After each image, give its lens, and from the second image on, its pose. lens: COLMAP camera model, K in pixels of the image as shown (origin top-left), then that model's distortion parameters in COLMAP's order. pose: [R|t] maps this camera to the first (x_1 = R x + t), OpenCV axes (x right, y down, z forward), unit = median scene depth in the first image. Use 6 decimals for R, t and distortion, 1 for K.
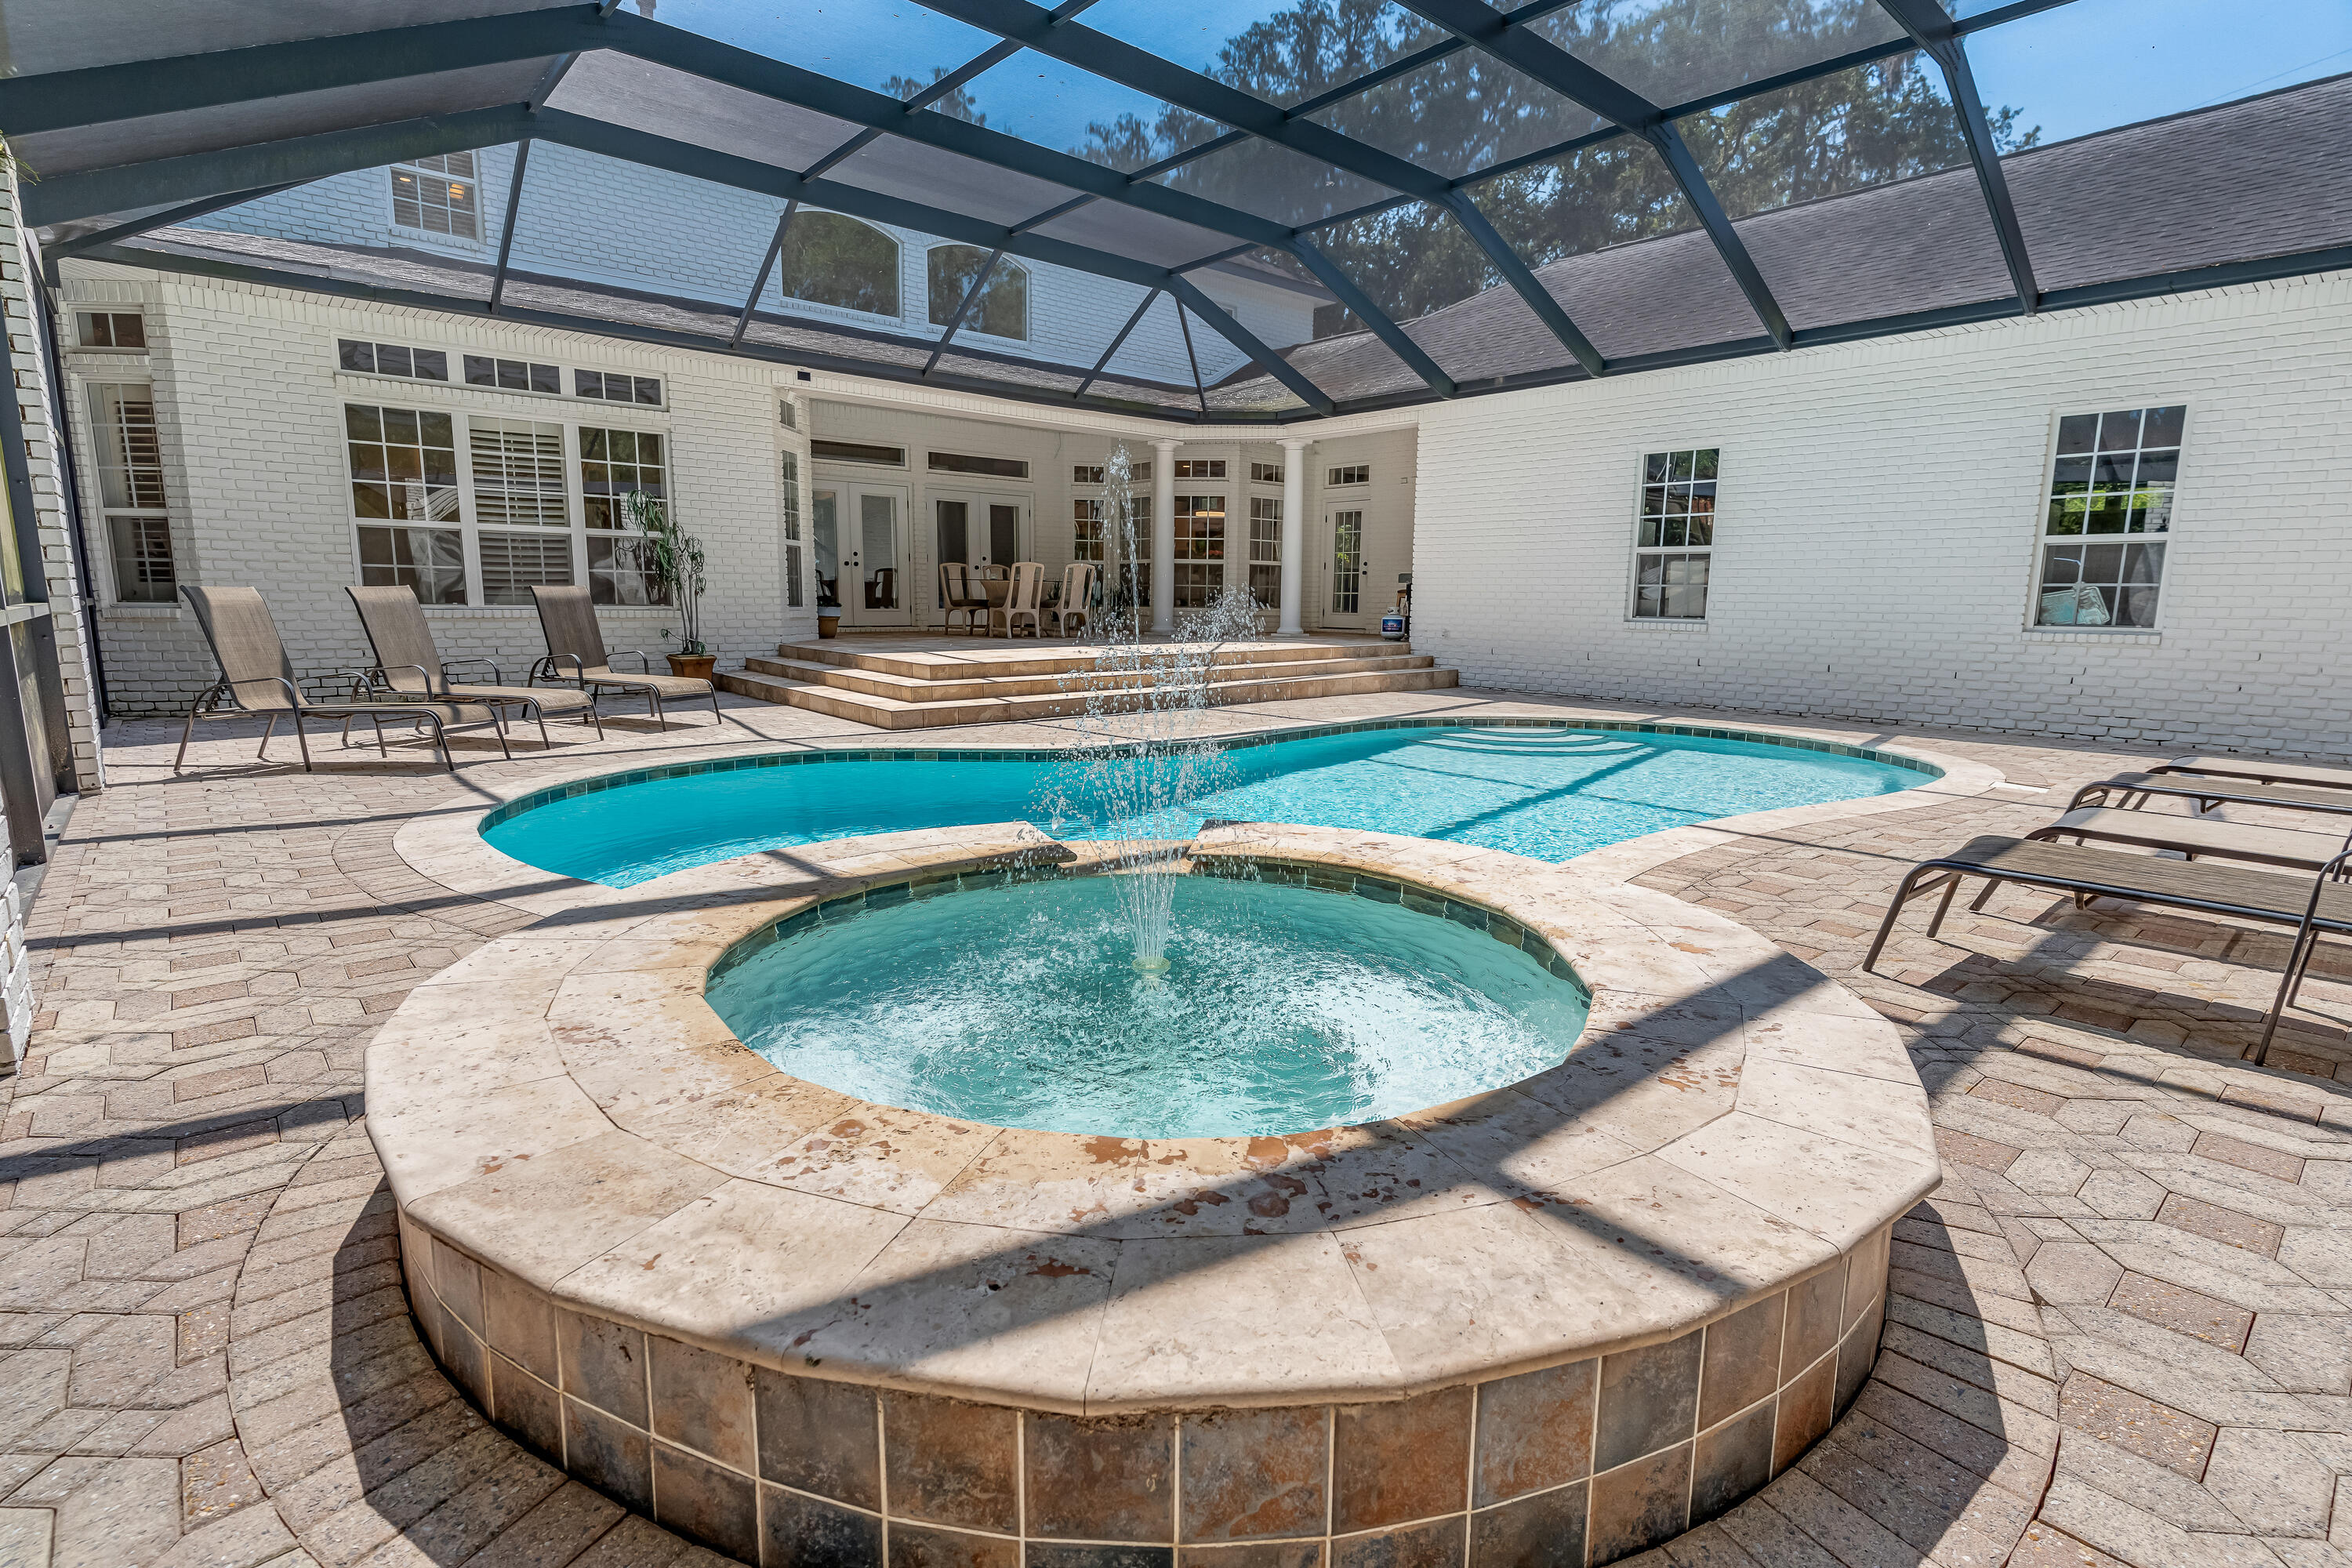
lens RADIAL K [[1094.2, 0, 1174.6], [0, 1094.2, 779.2], [0, 0, 1]] dist [0.005565, -0.001541]
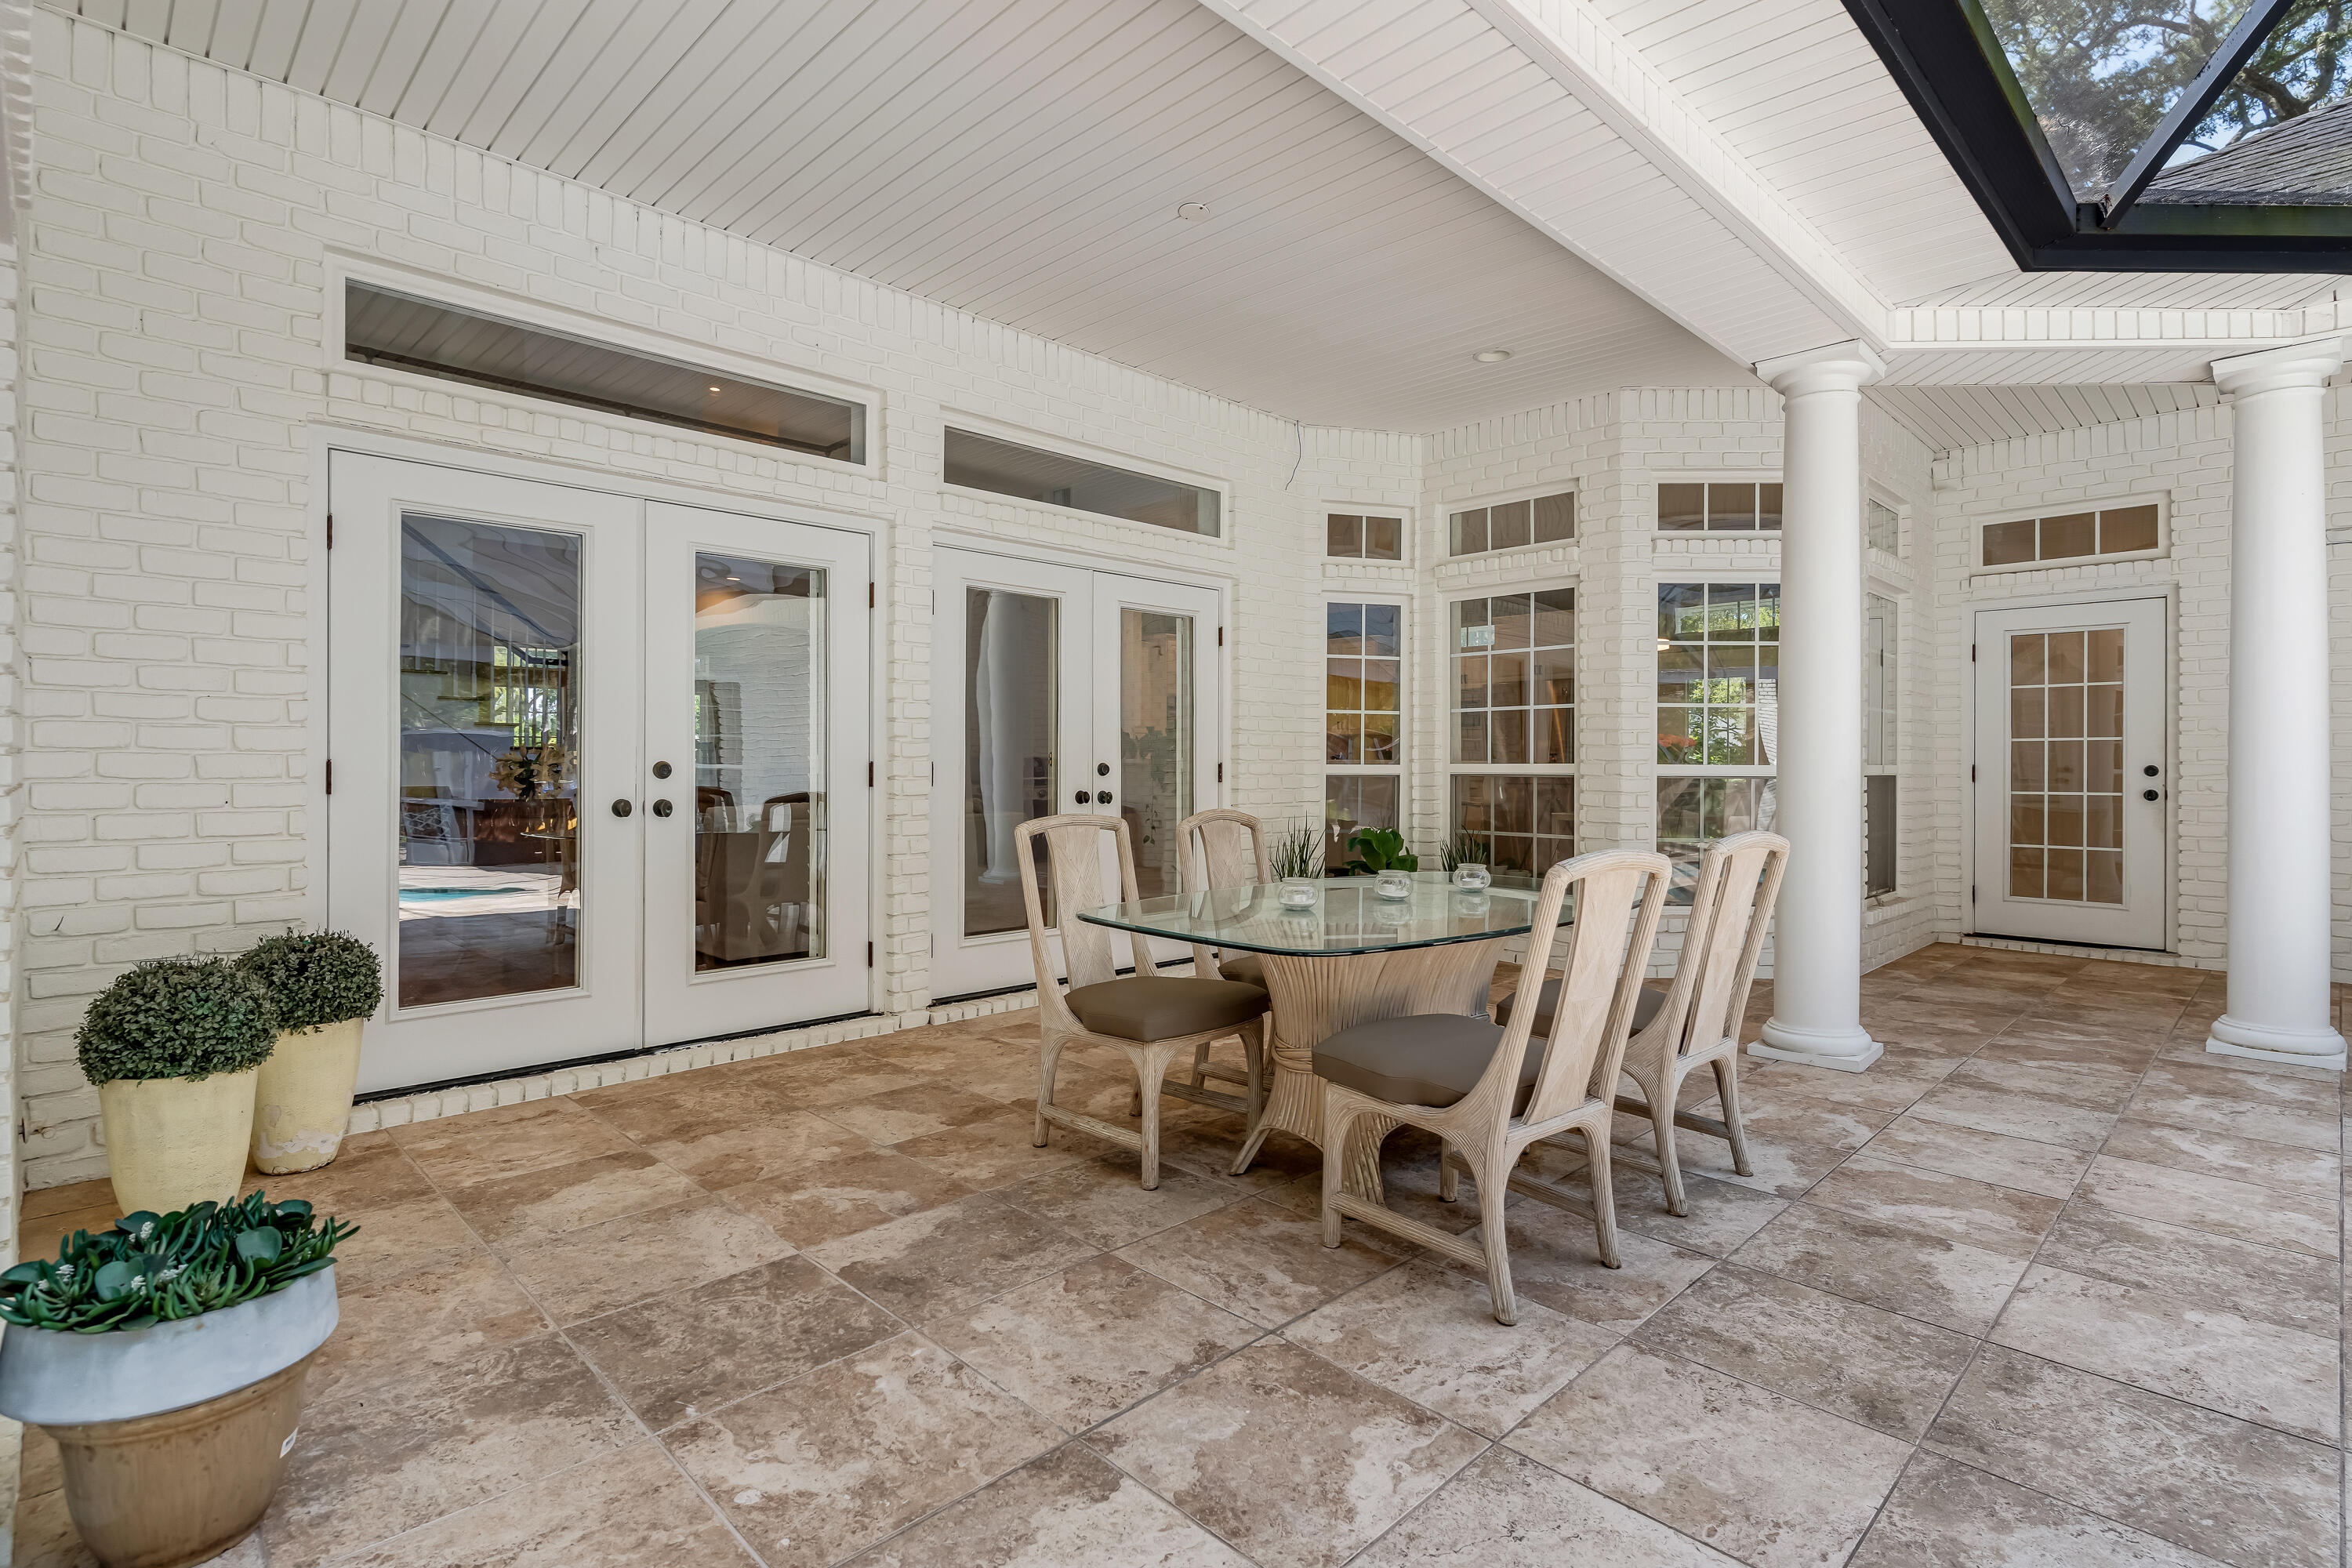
lens RADIAL K [[1094.2, 0, 1141.7], [0, 1094.2, 766.6], [0, 0, 1]] dist [0.005565, -0.001541]
pose [[0.999212, -0.011297, 0.038046, -0.183111], [0.017155, 0.987393, -0.157356, -0.160879], [-0.035789, 0.157885, 0.986809, 0.717280]]
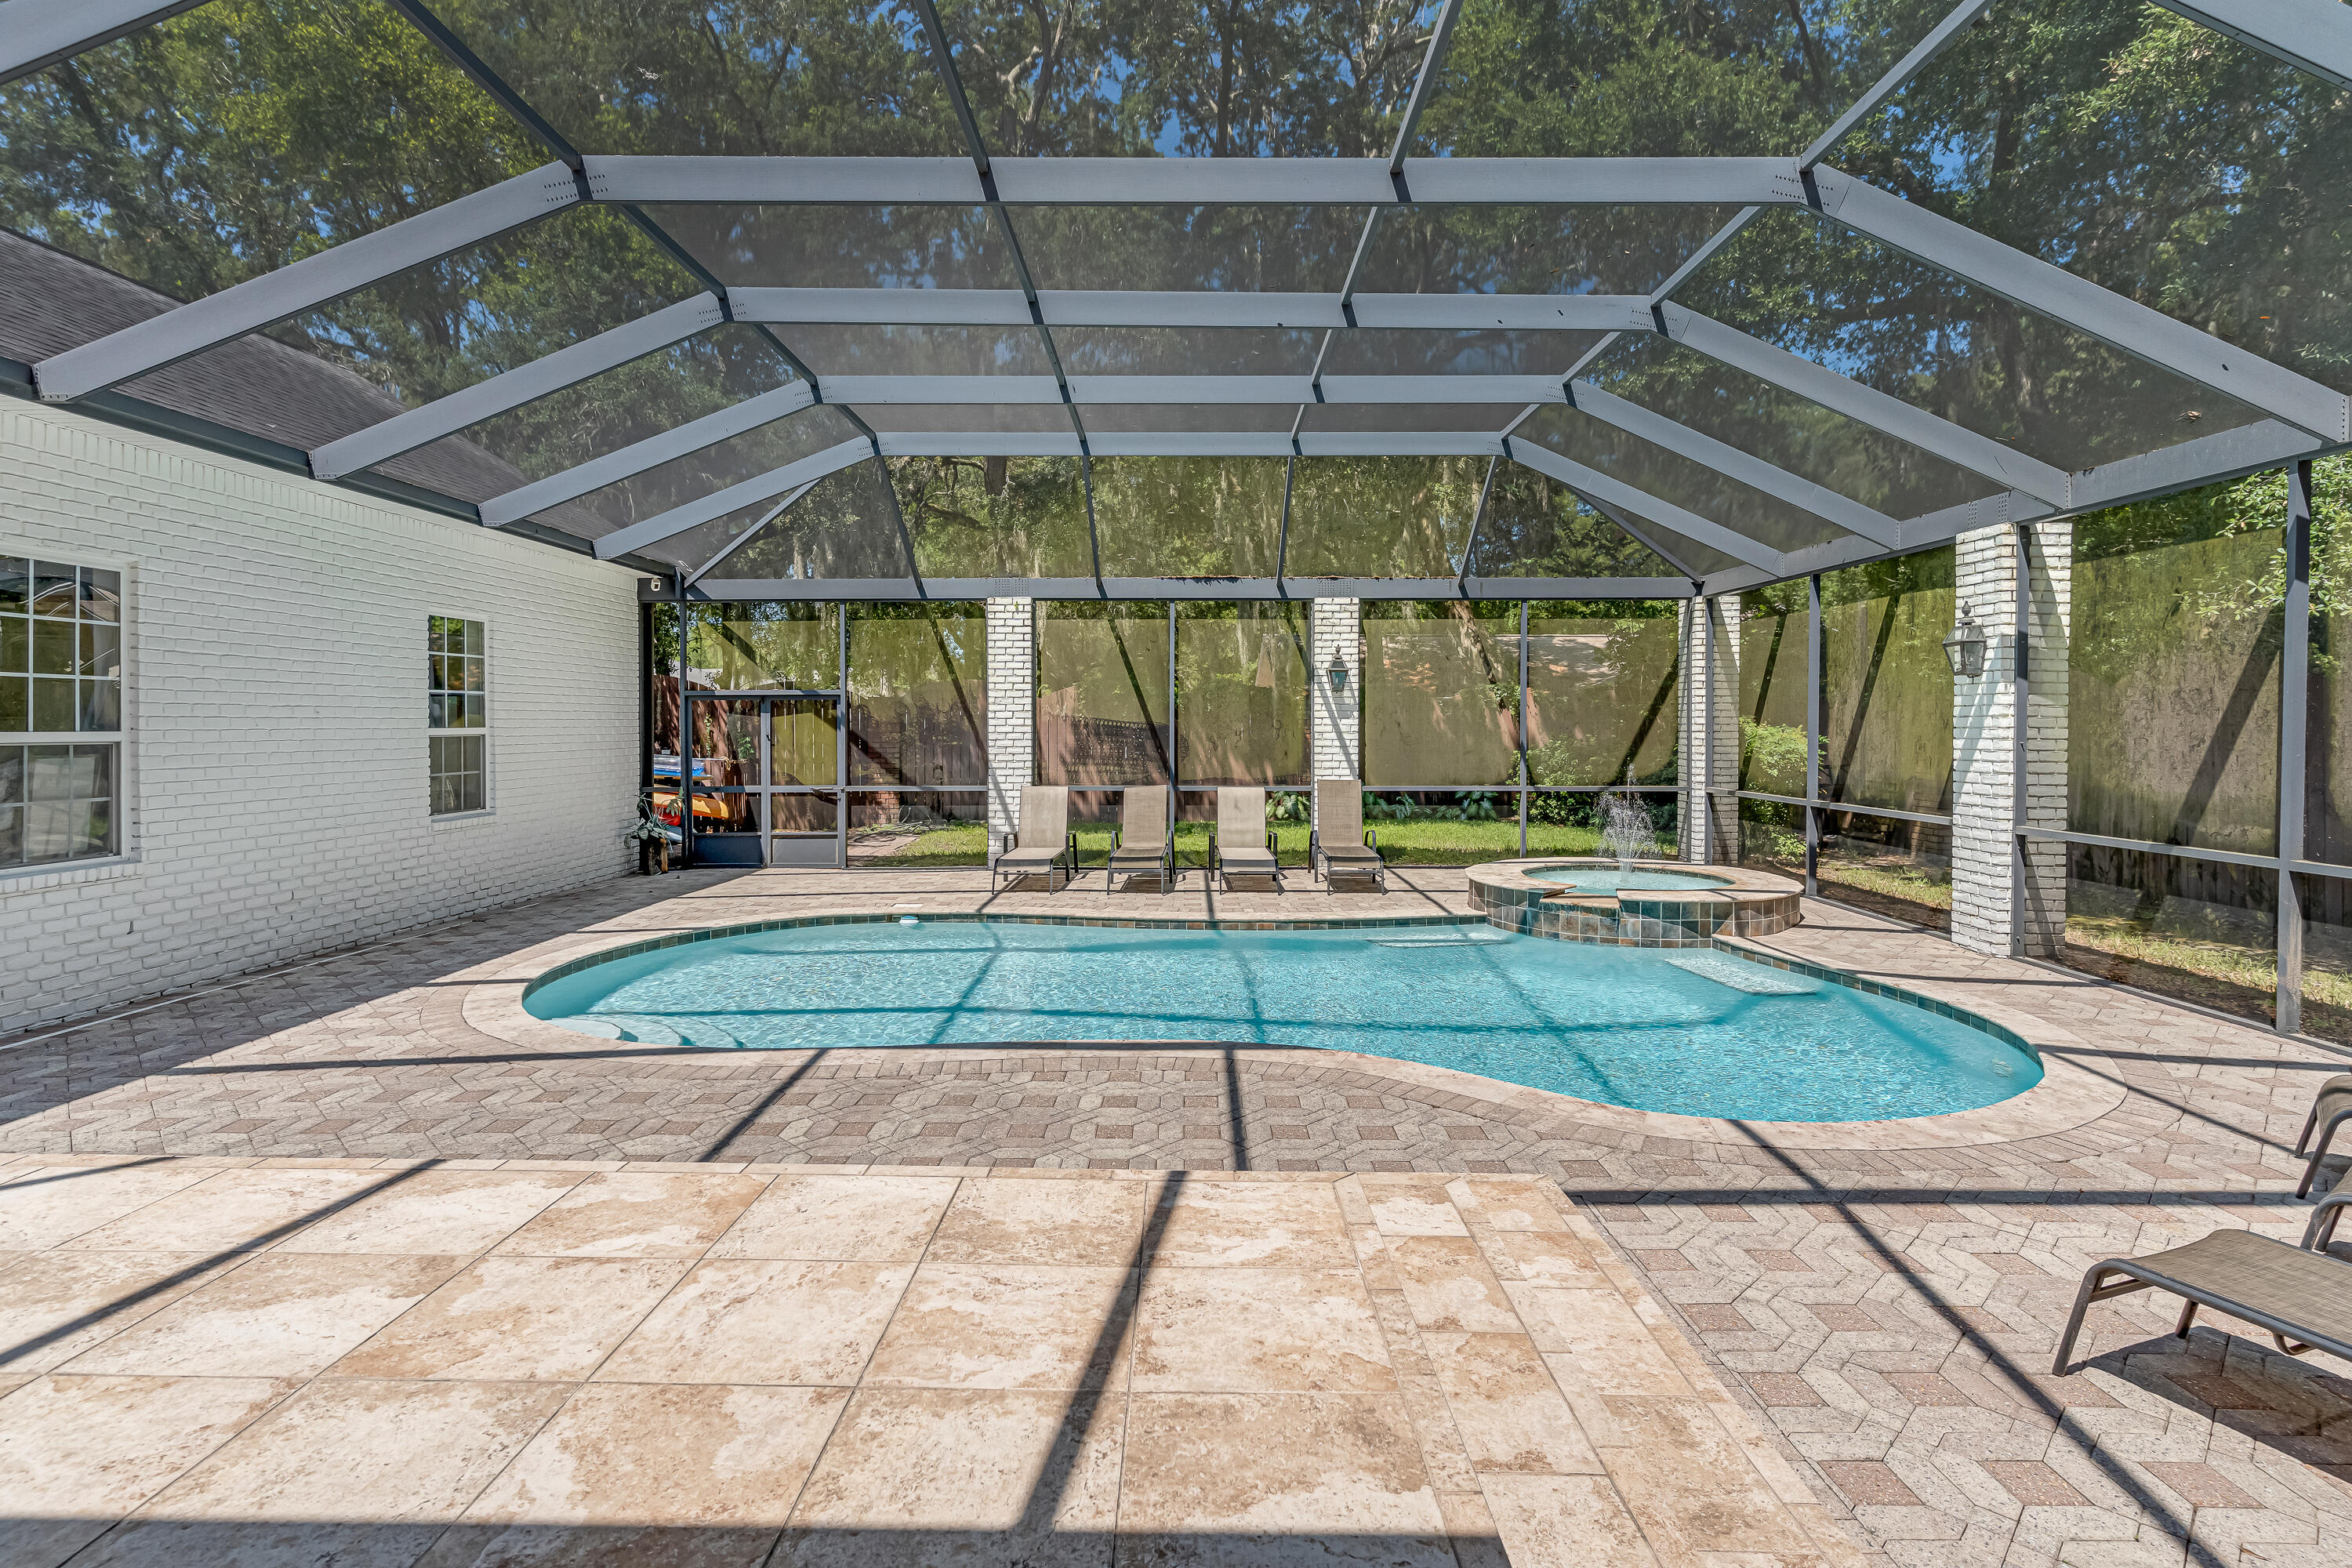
lens RADIAL K [[1094.2, 0, 1200.4], [0, 1094.2, 734.7], [0, 0, 1]] dist [0.005565, -0.001541]
pose [[-0.756019, -0.022422, 0.654165, -0.226060], [0.095082, 0.985050, 0.143650, -0.167703], [-0.647606, 0.170801, -0.742585, 0.740251]]
